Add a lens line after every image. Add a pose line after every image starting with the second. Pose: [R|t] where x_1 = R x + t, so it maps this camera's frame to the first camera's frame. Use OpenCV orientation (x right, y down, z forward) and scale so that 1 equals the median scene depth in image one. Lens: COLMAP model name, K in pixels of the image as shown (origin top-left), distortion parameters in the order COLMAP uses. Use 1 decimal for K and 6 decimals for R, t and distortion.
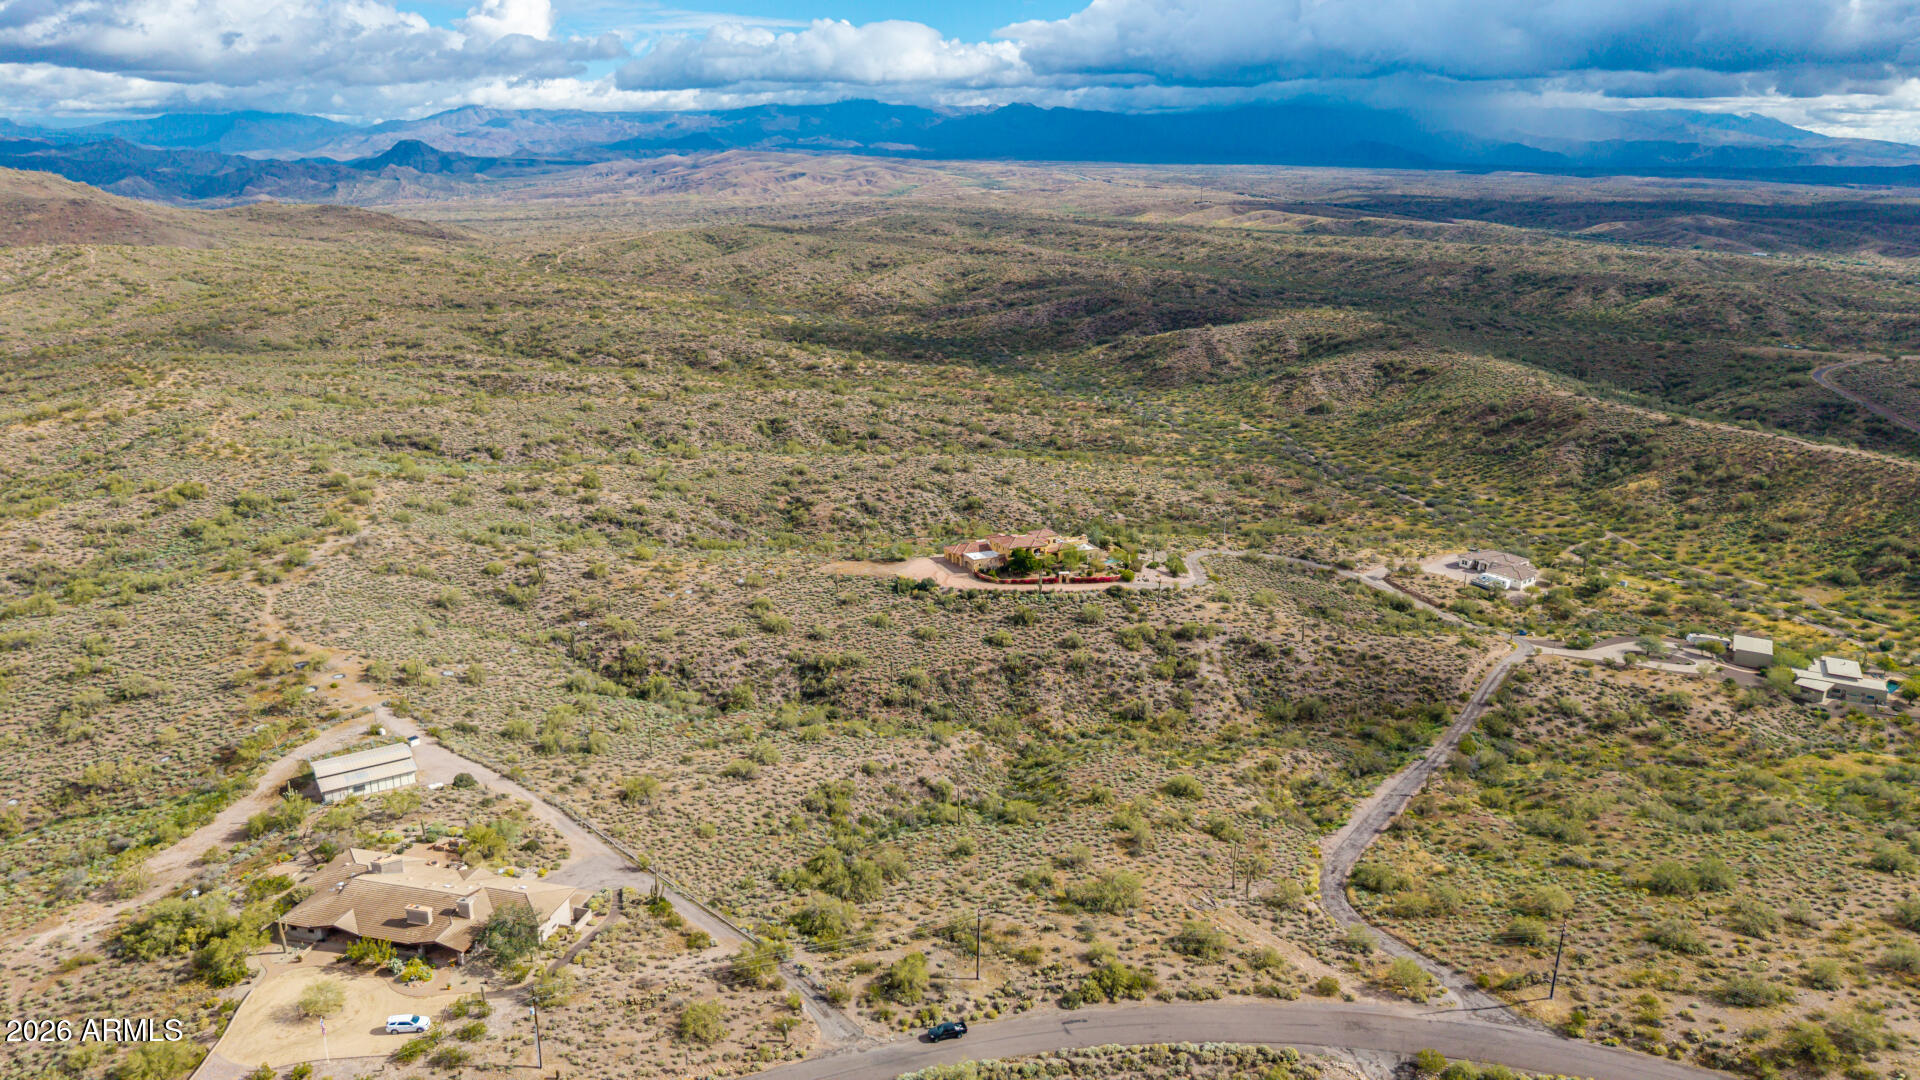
lens RADIAL K [[1281.6, 0, 965.3], [0, 1281.6, 534.7], [0, 0, 1]] dist [0.025964, -0.026086]
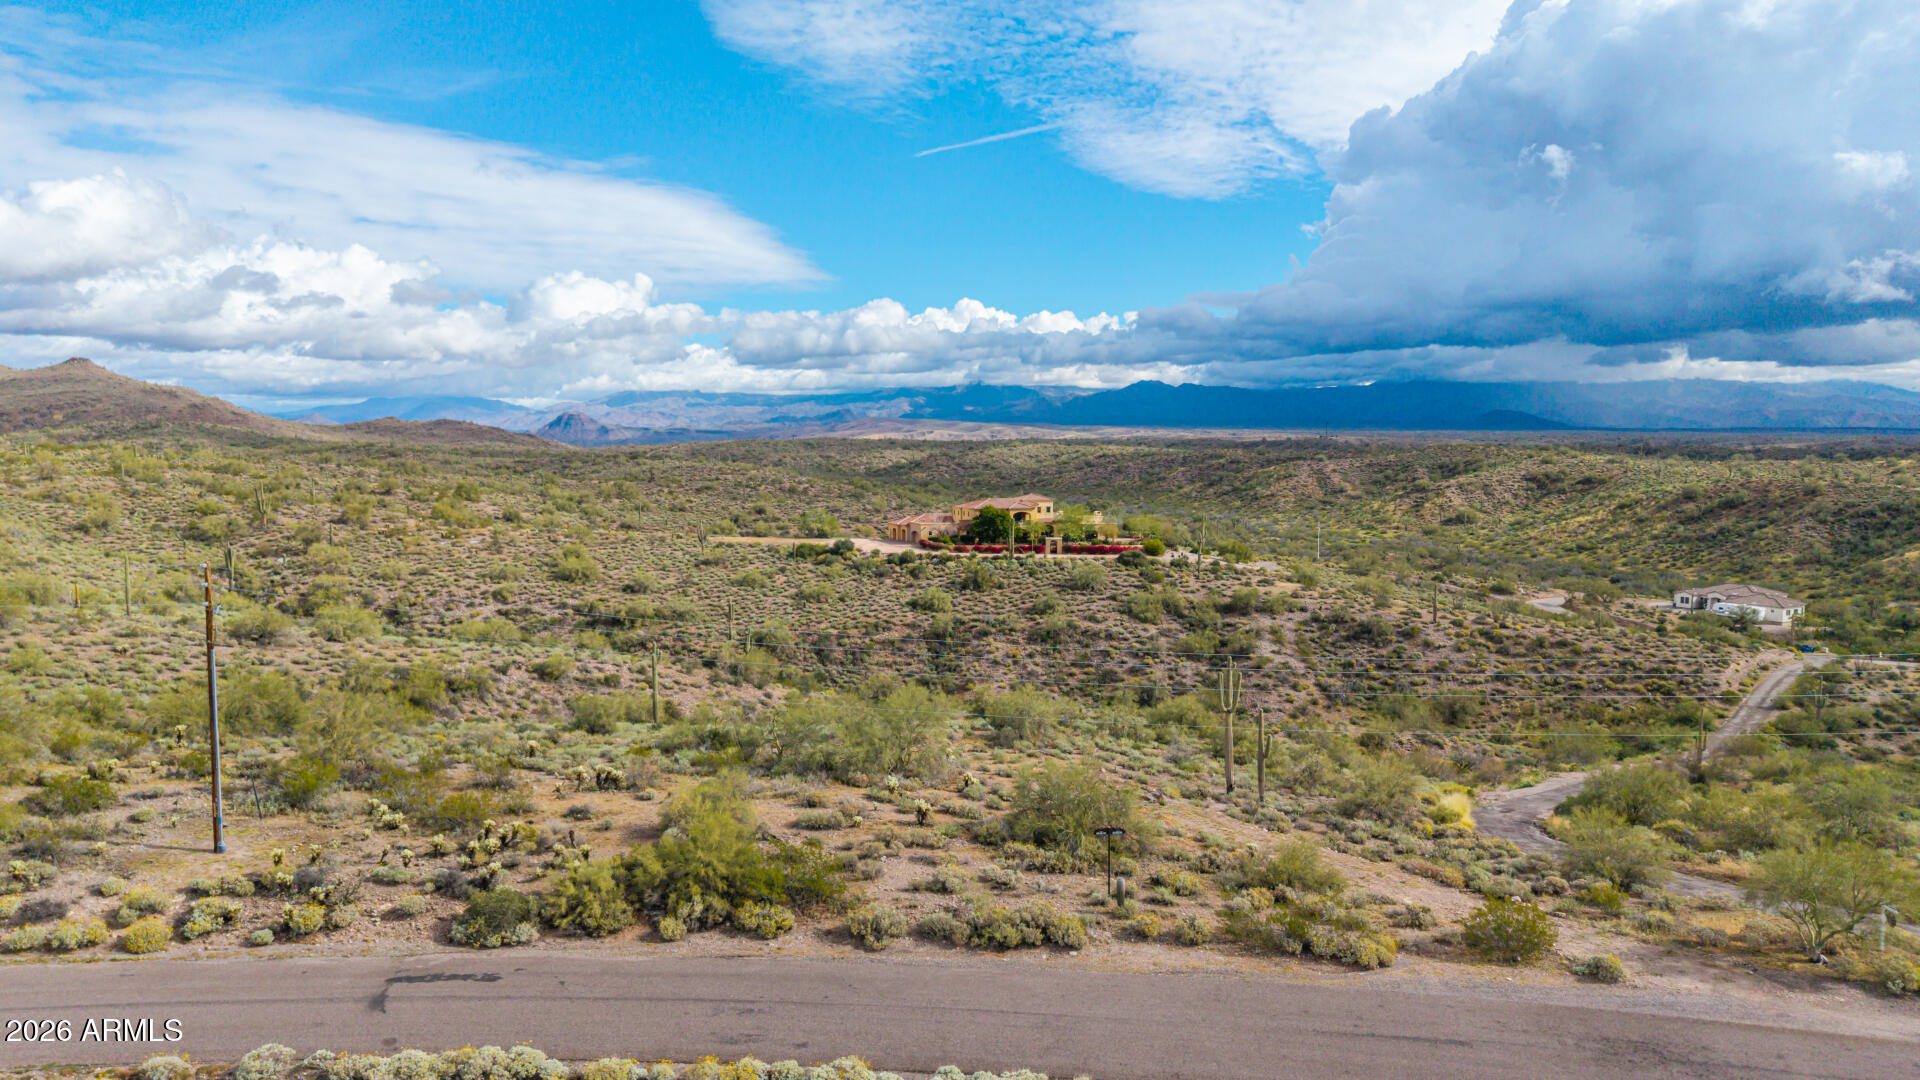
lens RADIAL K [[1281.6, 0, 965.3], [0, 1281.6, 534.7], [0, 0, 1]] dist [0.025964, -0.026086]
pose [[0.994623, 0.001274, -0.103552, 0.110729], [-0.022770, 0.978146, -0.206667, 0.182138], [0.101026, 0.207914, 0.972916, 0.398281]]
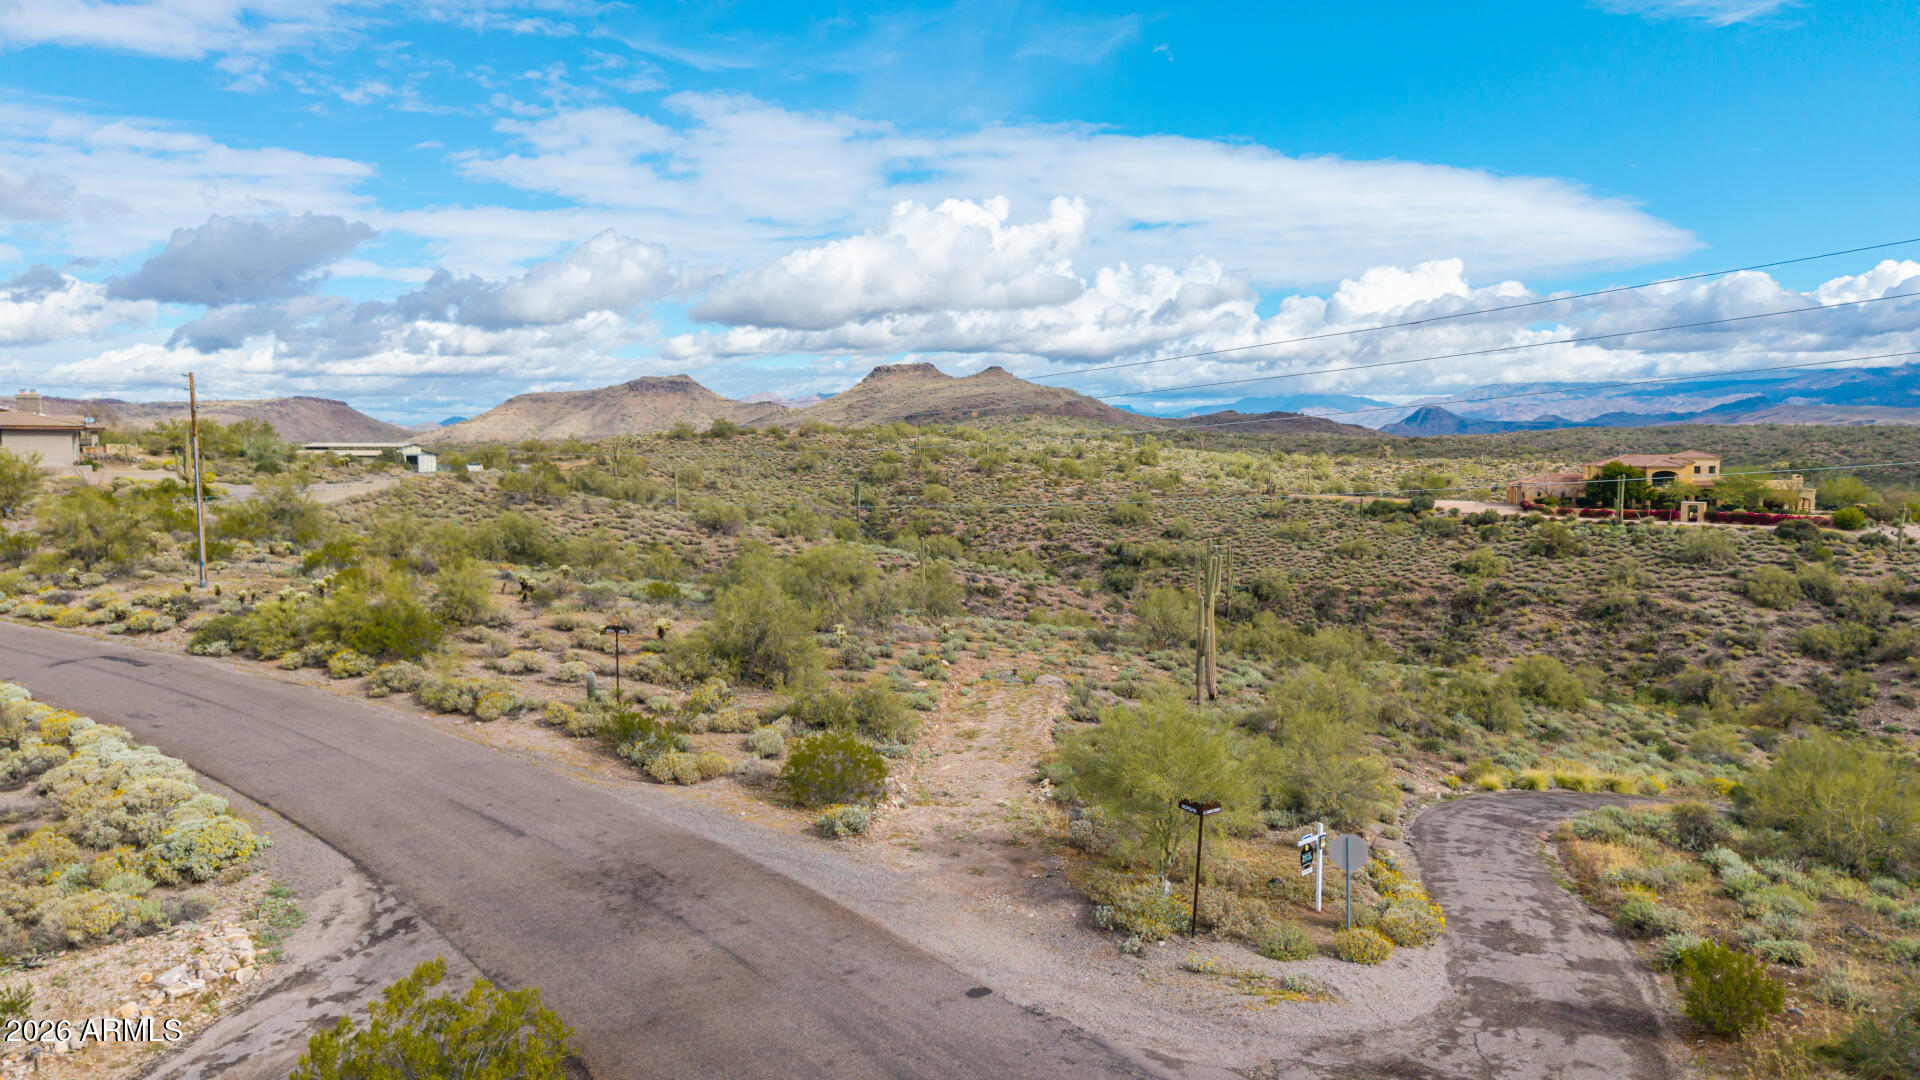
lens RADIAL K [[1290.6, 0, 955.1], [0, 1290.6, 547.2], [0, 0, 1]] dist [0.017828, -0.022589]
pose [[0.729333, 0.049451, -0.682370, 0.241661], [-0.183760, 0.974893, -0.125757, 0.187053], [0.659019, 0.217111, 0.720109, 0.475009]]
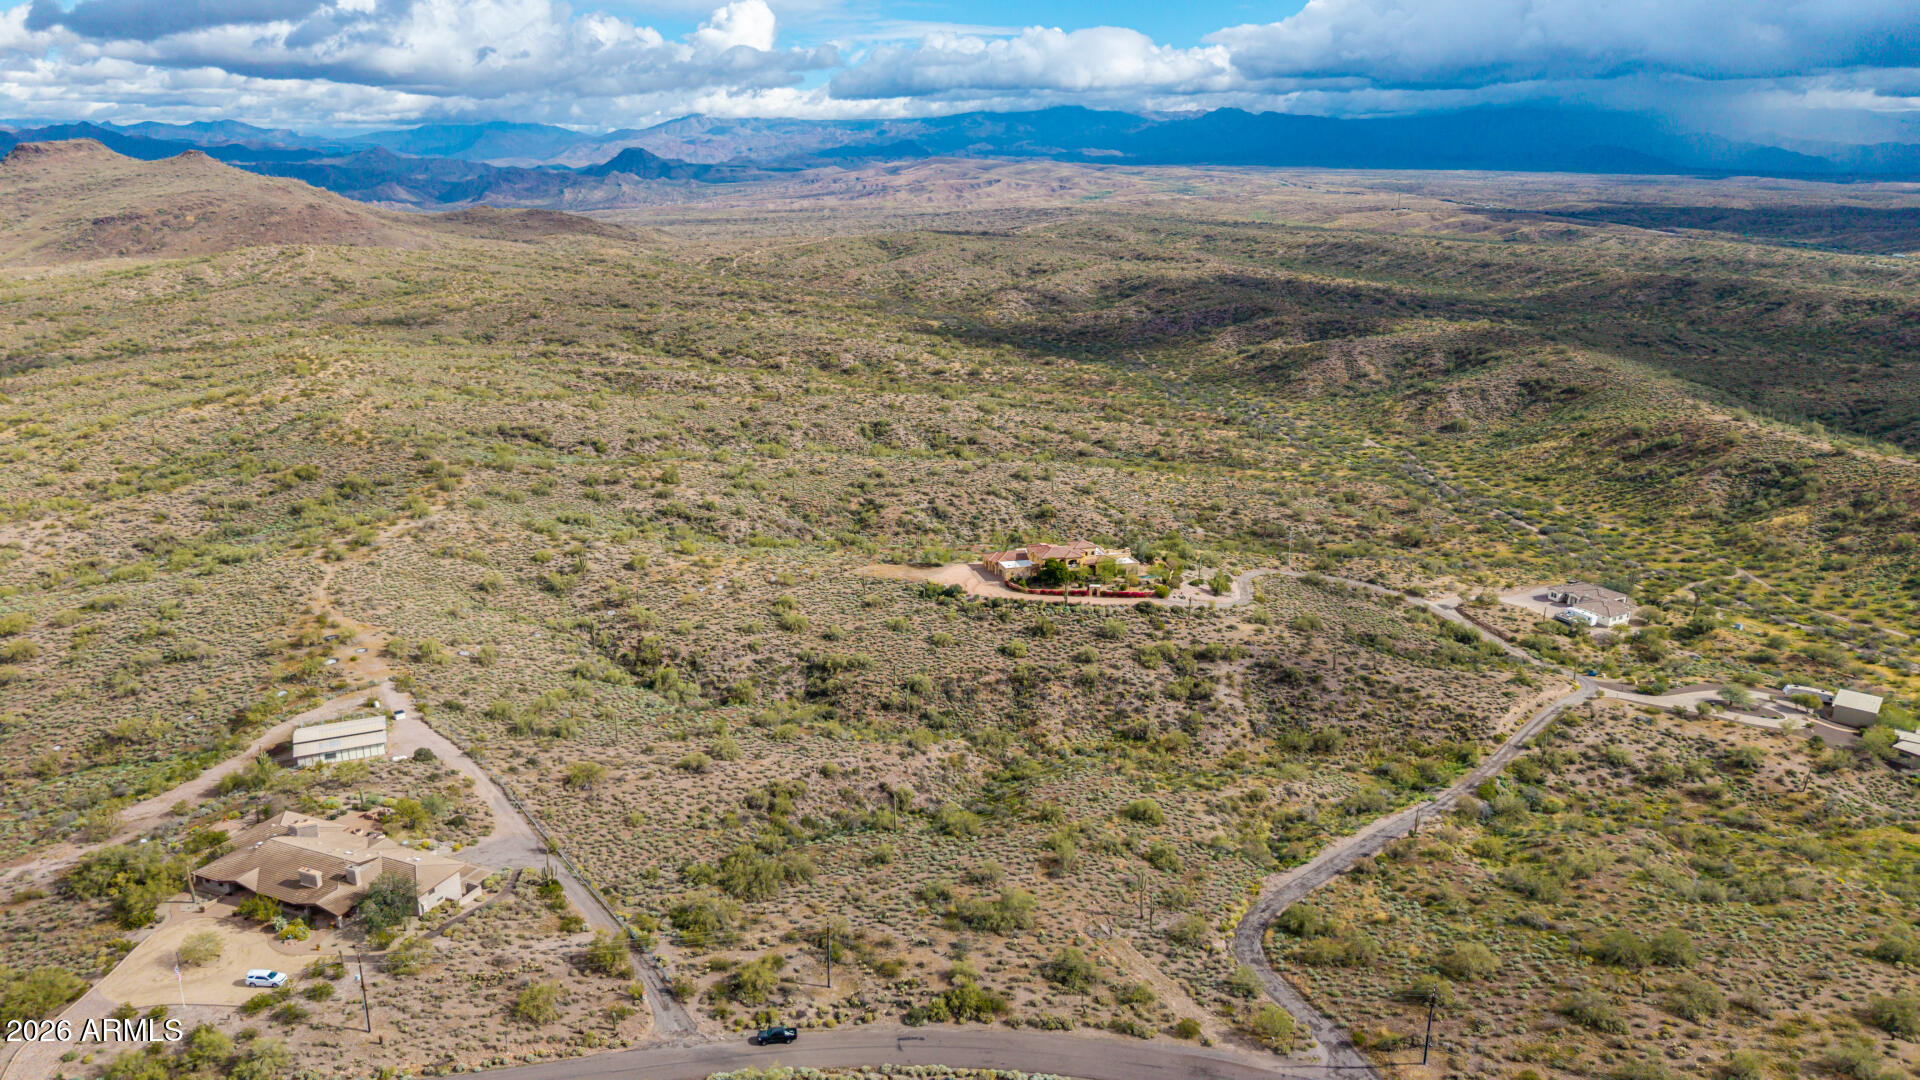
lens RADIAL K [[1281.6, 0, 965.3], [0, 1281.6, 534.7], [0, 0, 1]] dist [0.025964, -0.026086]
pose [[0.988252, 0.040887, -0.147262, 0.135204], [-0.041545, 0.999136, -0.001395, -0.004322], [0.147077, 0.007497, 0.989097, 0.014295]]
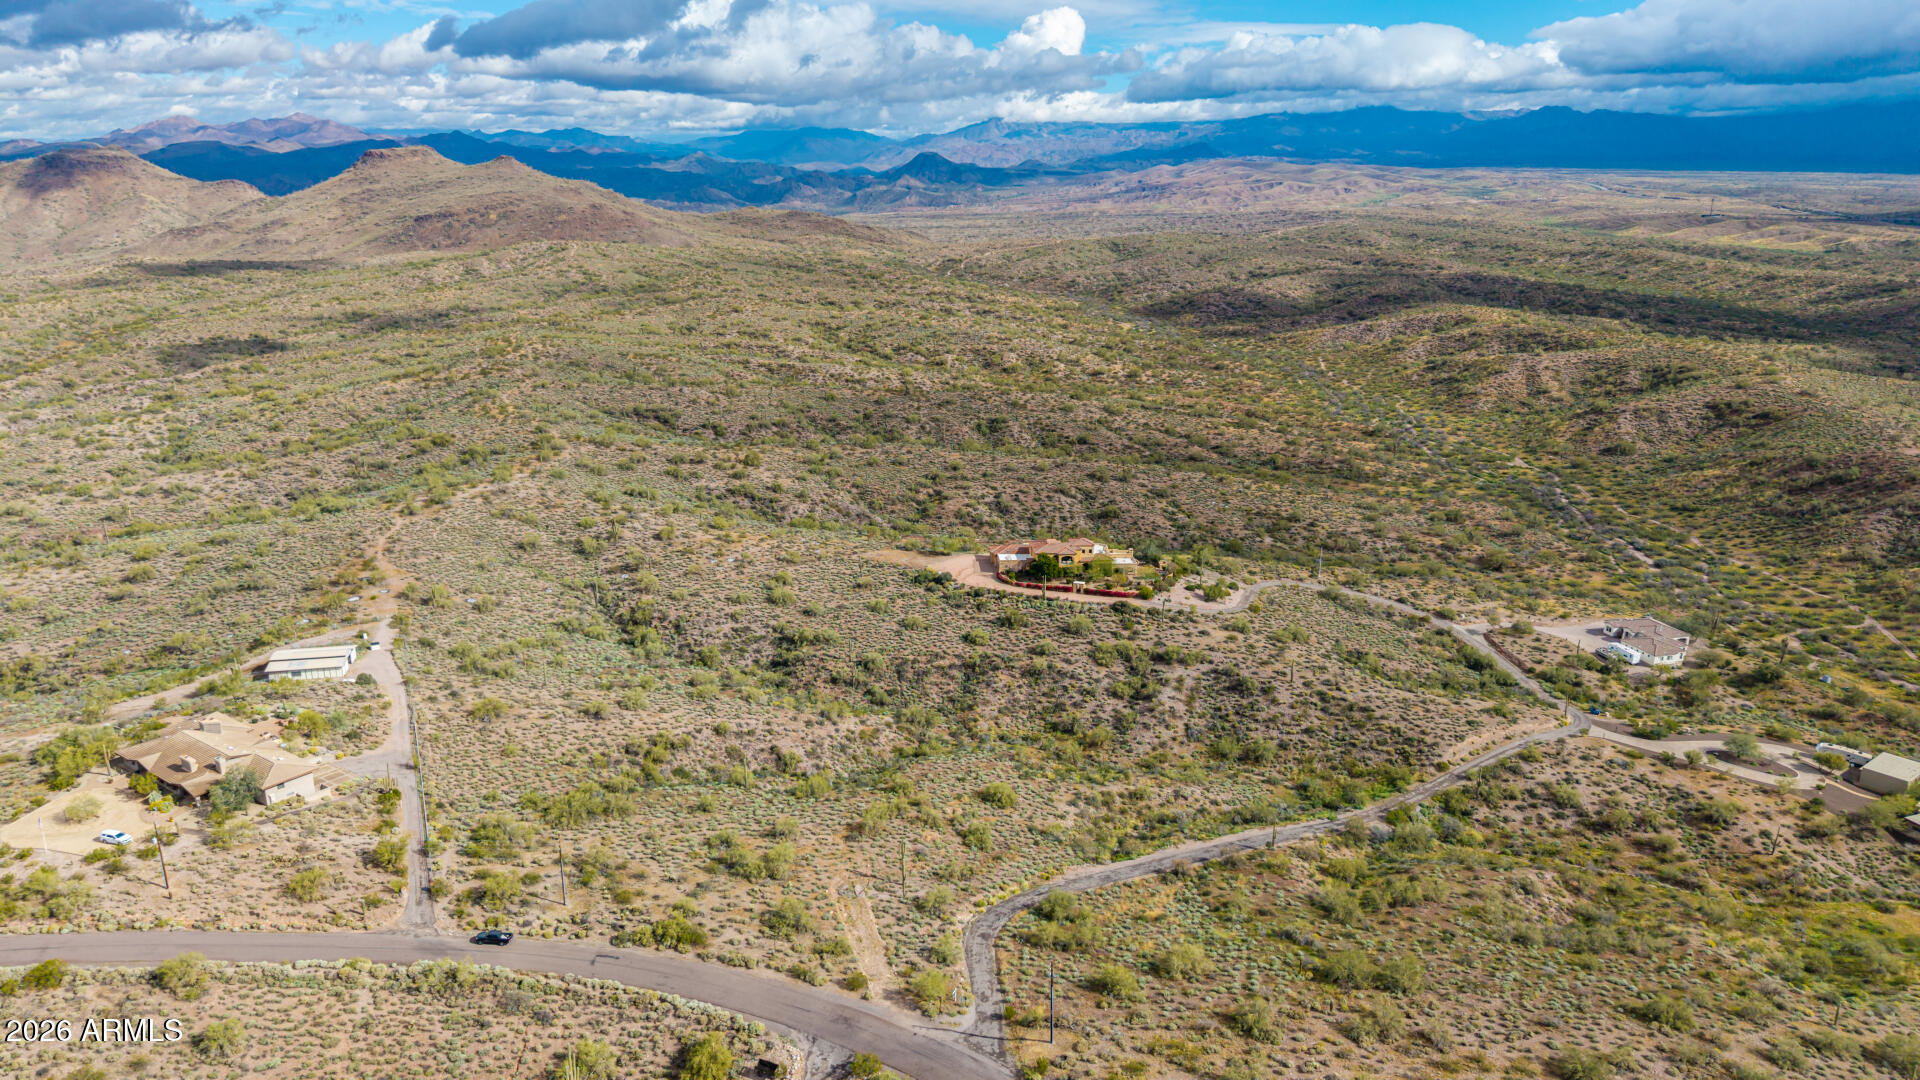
lens RADIAL K [[1281.6, 0, 965.3], [0, 1281.6, 534.7], [0, 0, 1]] dist [0.025964, -0.026086]
pose [[0.930662, 0.098245, -0.352442, 0.379293], [-0.100662, 0.994854, 0.011513, -0.010964], [0.351760, 0.024763, 0.935763, 0.040291]]
